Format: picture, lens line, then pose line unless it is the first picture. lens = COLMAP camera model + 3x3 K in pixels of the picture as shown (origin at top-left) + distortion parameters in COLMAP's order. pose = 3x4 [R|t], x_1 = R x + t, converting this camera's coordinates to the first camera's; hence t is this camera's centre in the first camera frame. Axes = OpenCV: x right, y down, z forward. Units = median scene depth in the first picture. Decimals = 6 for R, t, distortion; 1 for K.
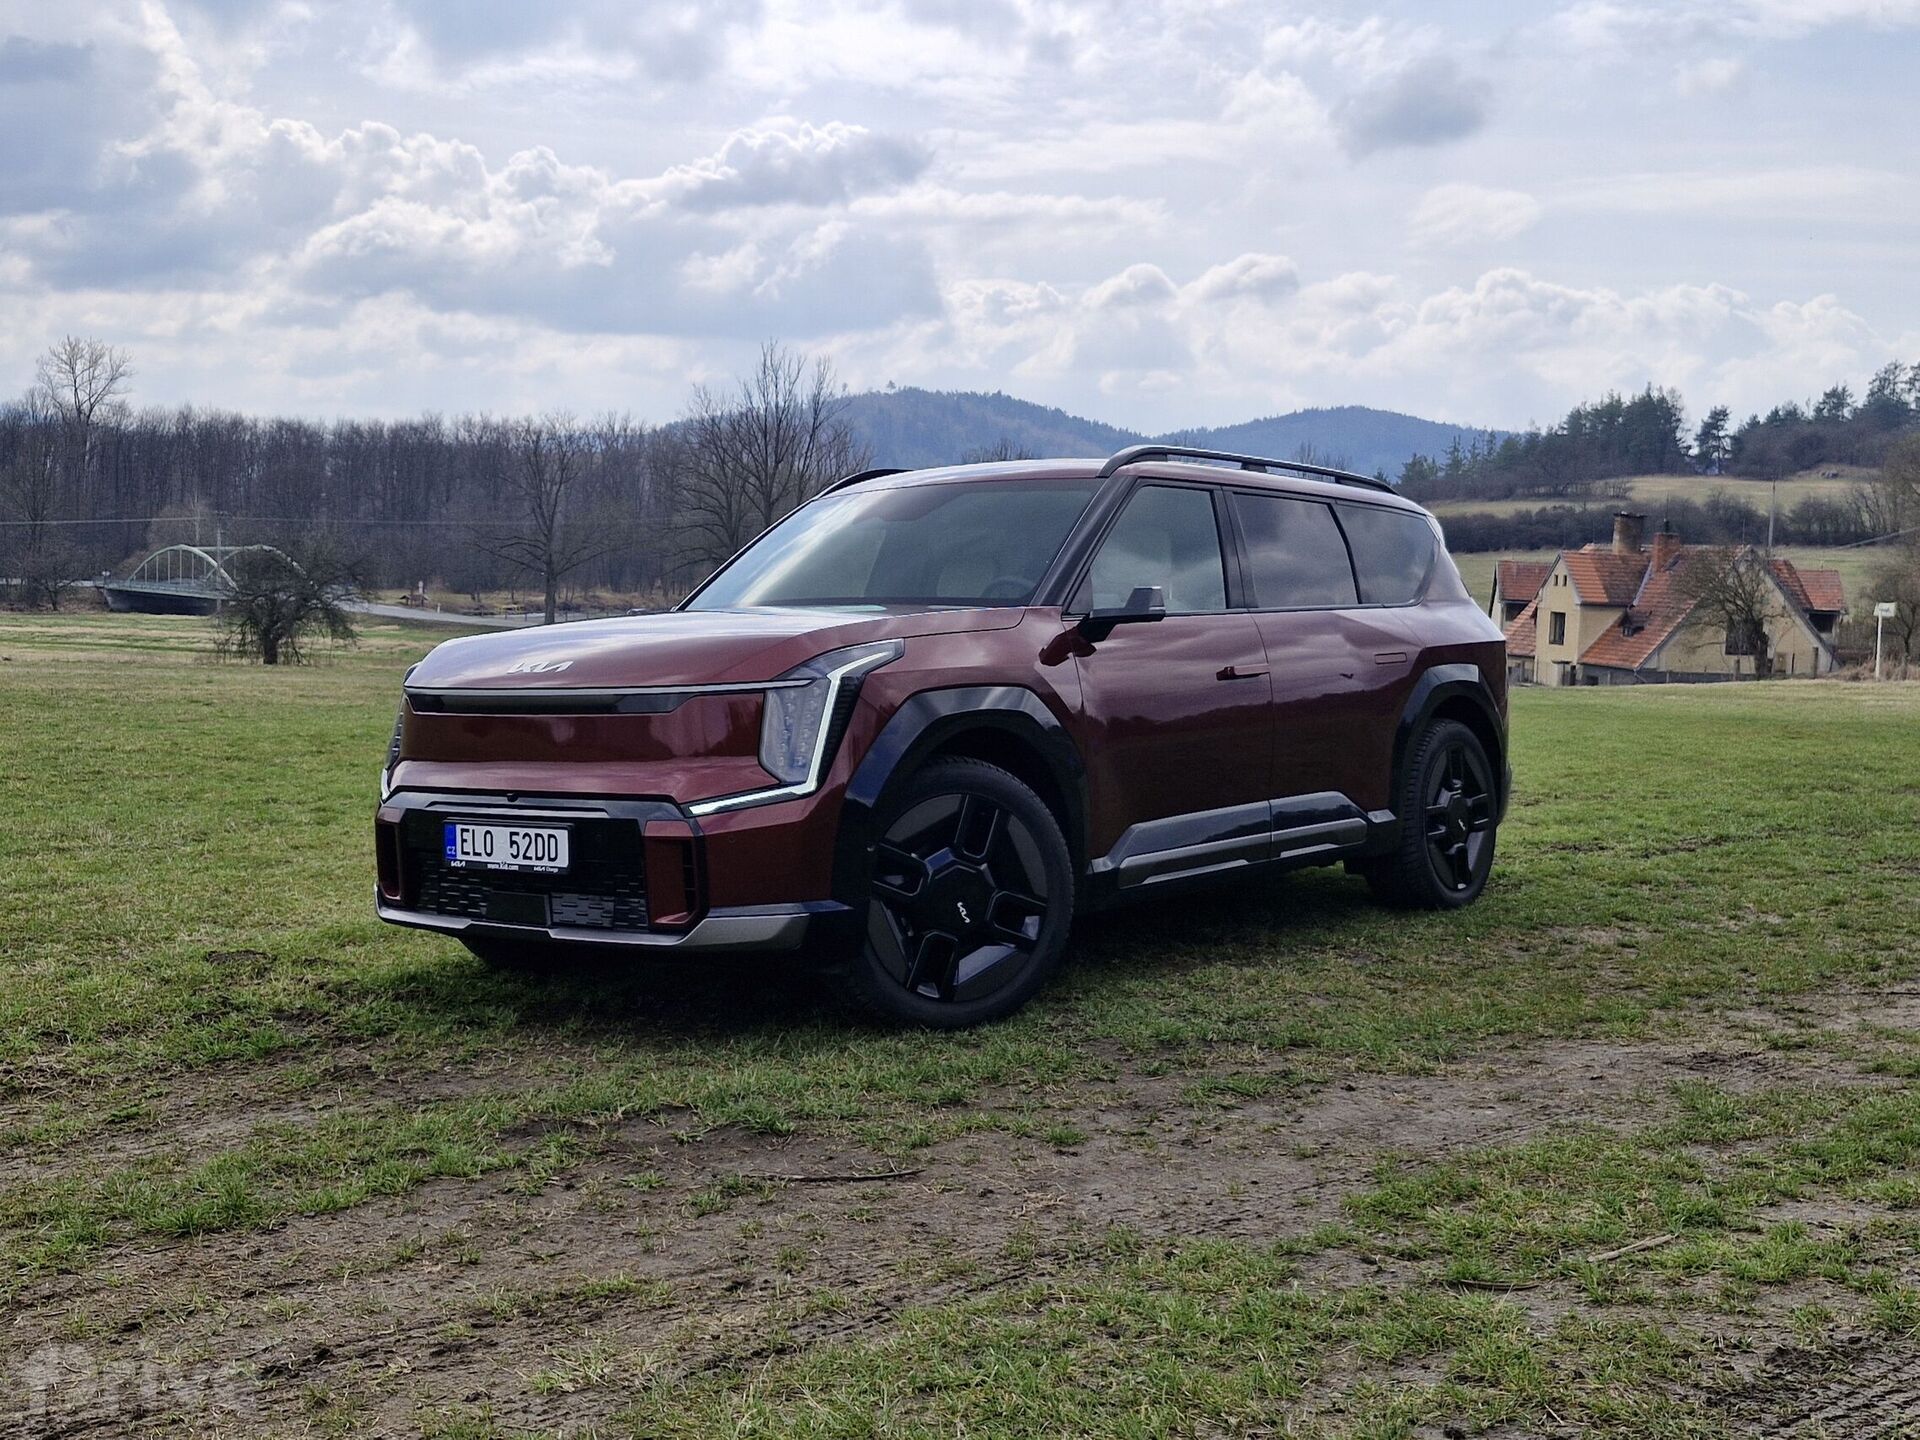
lens RADIAL K [[2532.3, 0, 853.2], [0, 2532.3, 683.0], [0, 0, 1]] dist [0.278339, -0.699414]
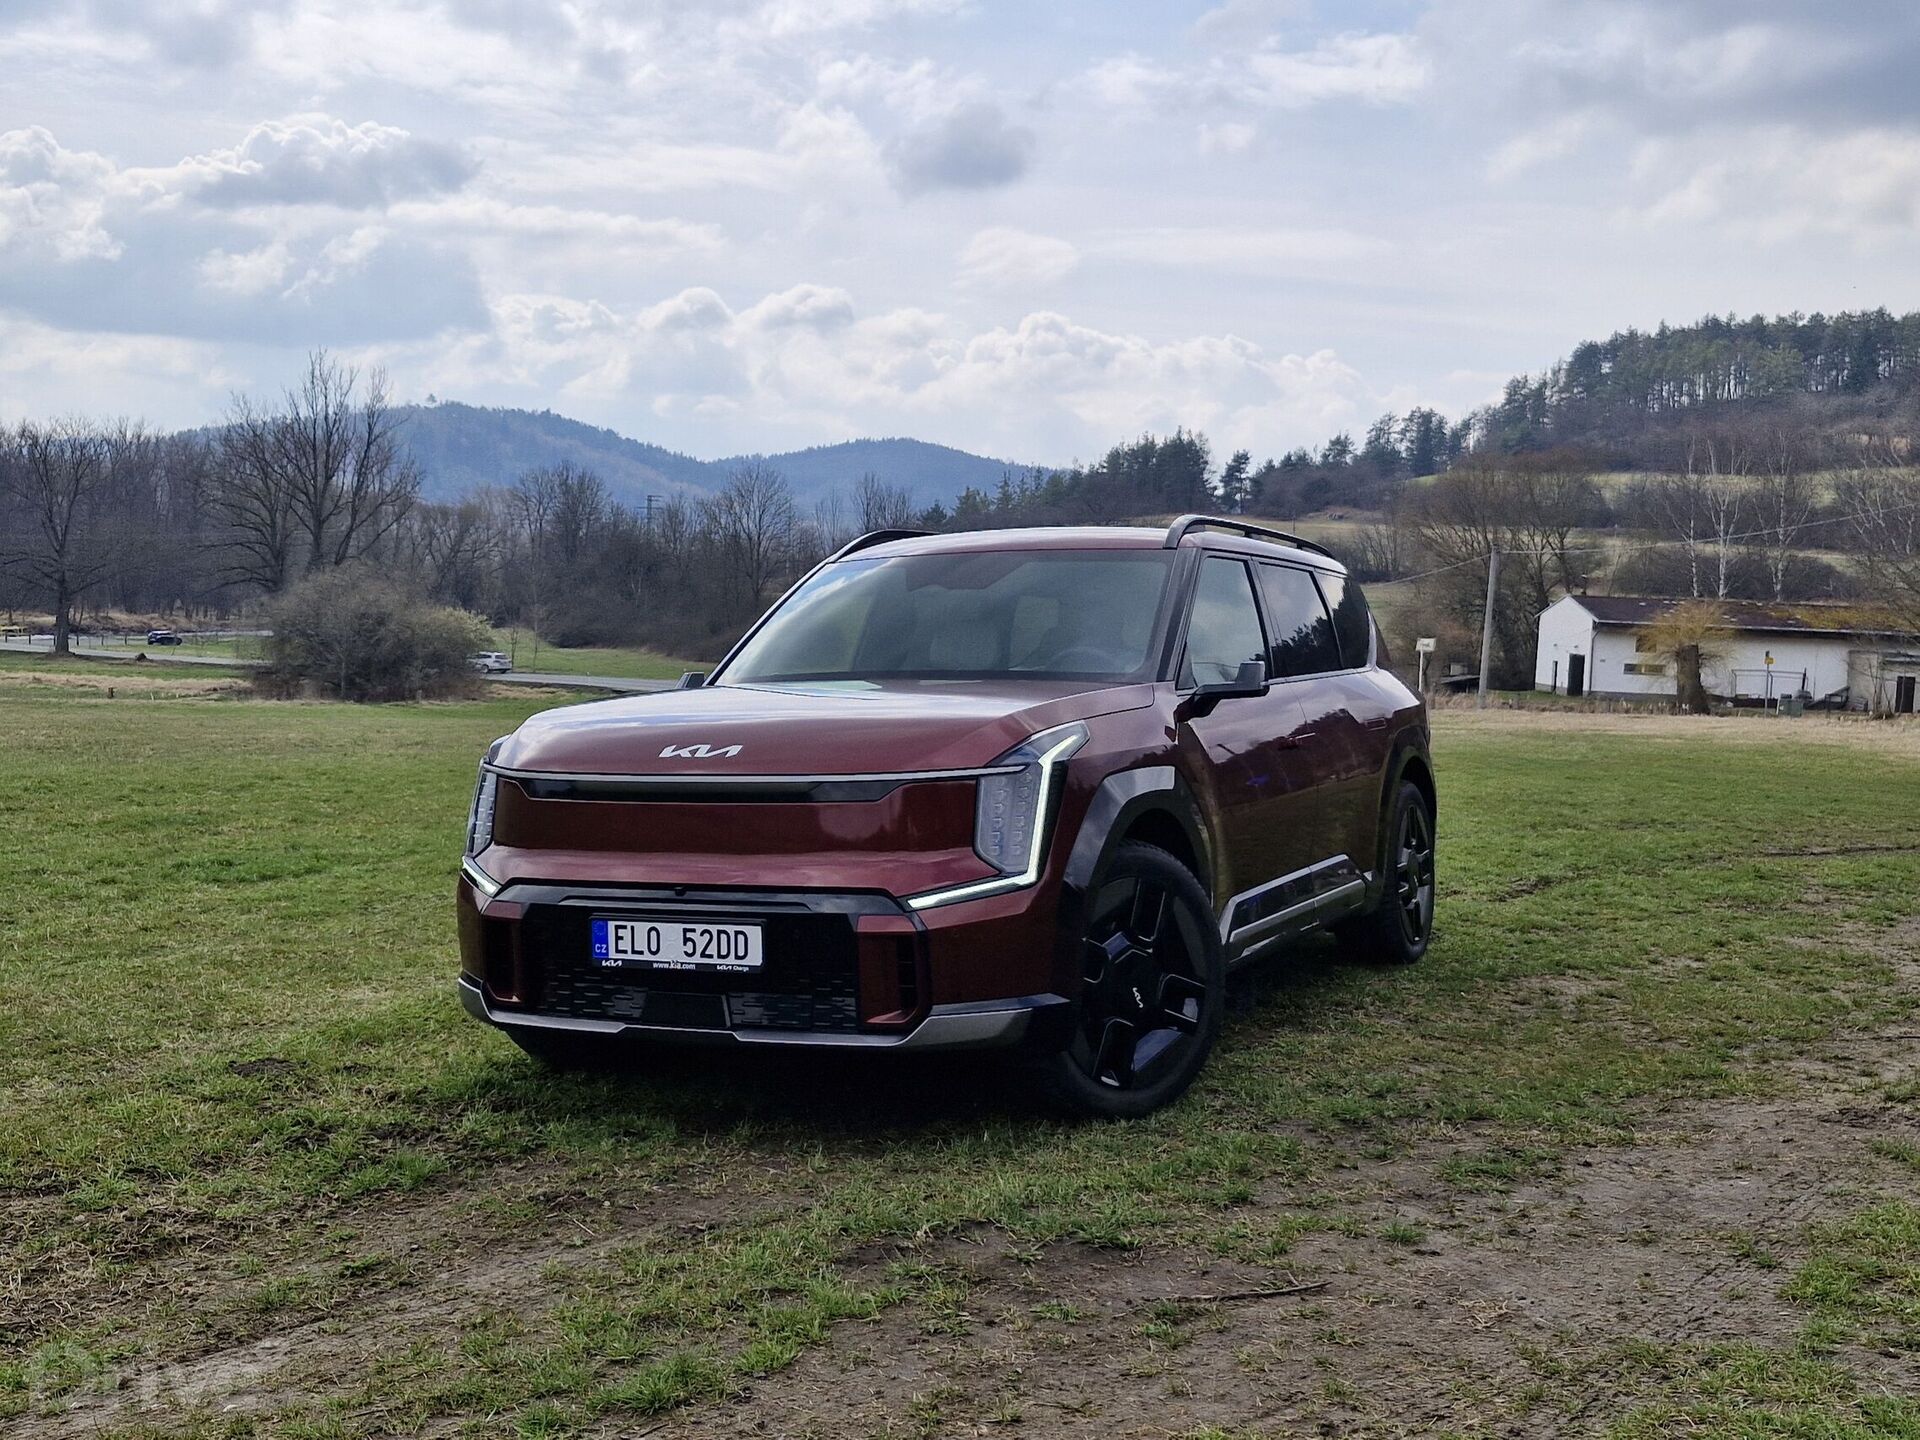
lens RADIAL K [[2531.6, 0, 979.9], [0, 2531.6, 723.1], [0, 0, 1]] dist [0.201520, -0.448418]
pose [[0.960657, -0.005959, 0.277672, -0.060194], [0.002951, 0.999932, 0.011249, -0.005665], [-0.277721, -0.009987, 0.960610, 0.015410]]
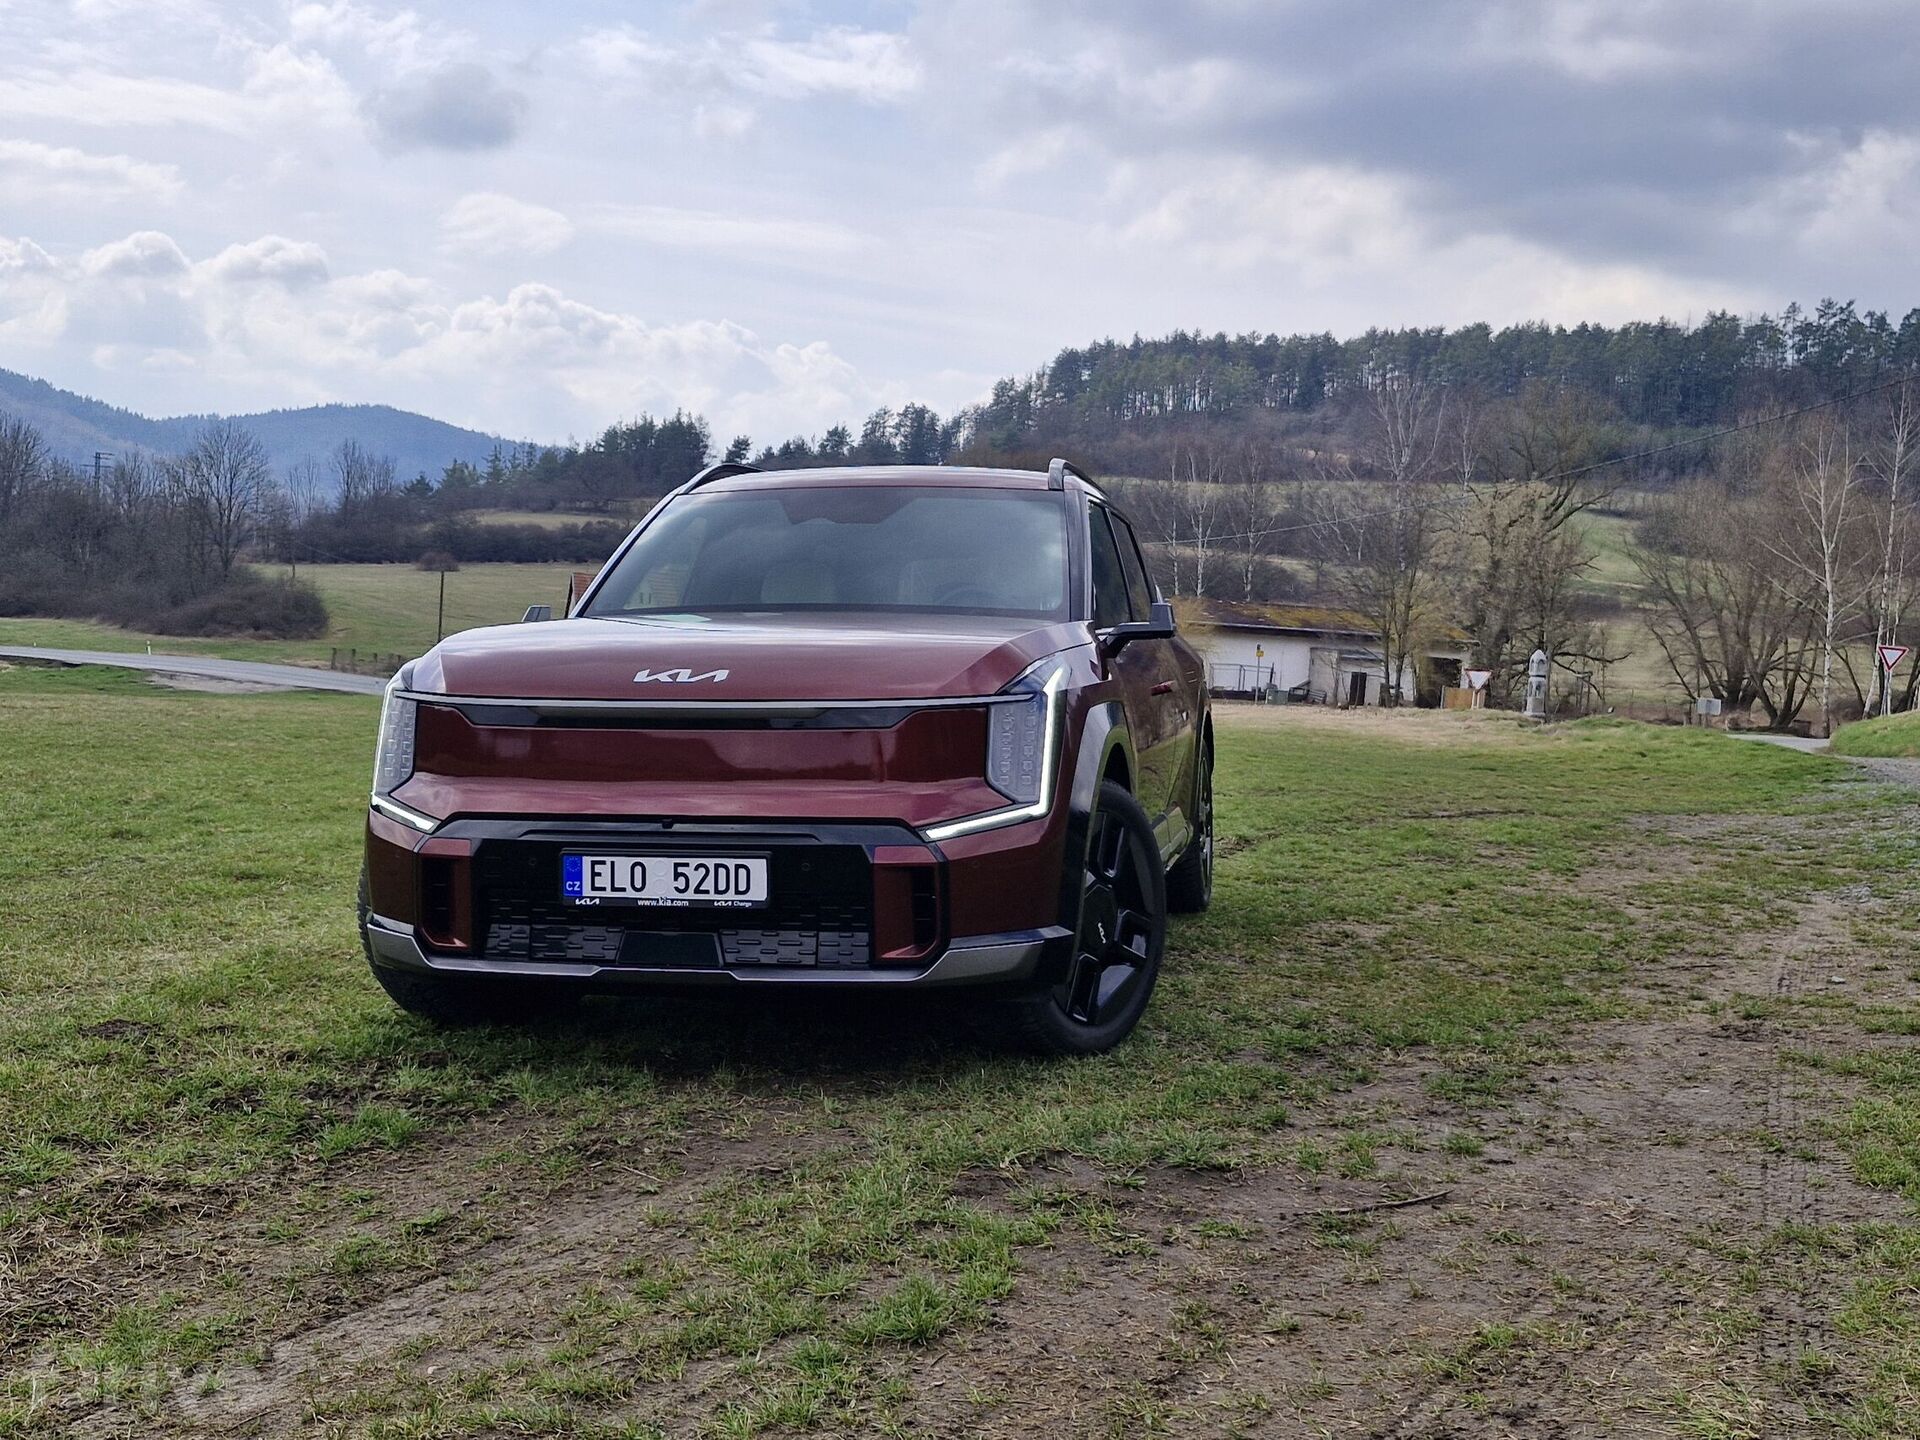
lens RADIAL K [[2503.4, 0, 1049.0], [0, 2503.4, 718.4], [0, 0, 1]] dist [0.235154, -0.435923]
pose [[0.850831, 0.005223, 0.525414, -0.100417], [-0.011347, 0.999900, 0.008436, -0.000058], [-0.525317, -0.013139, 0.850805, 0.040178]]
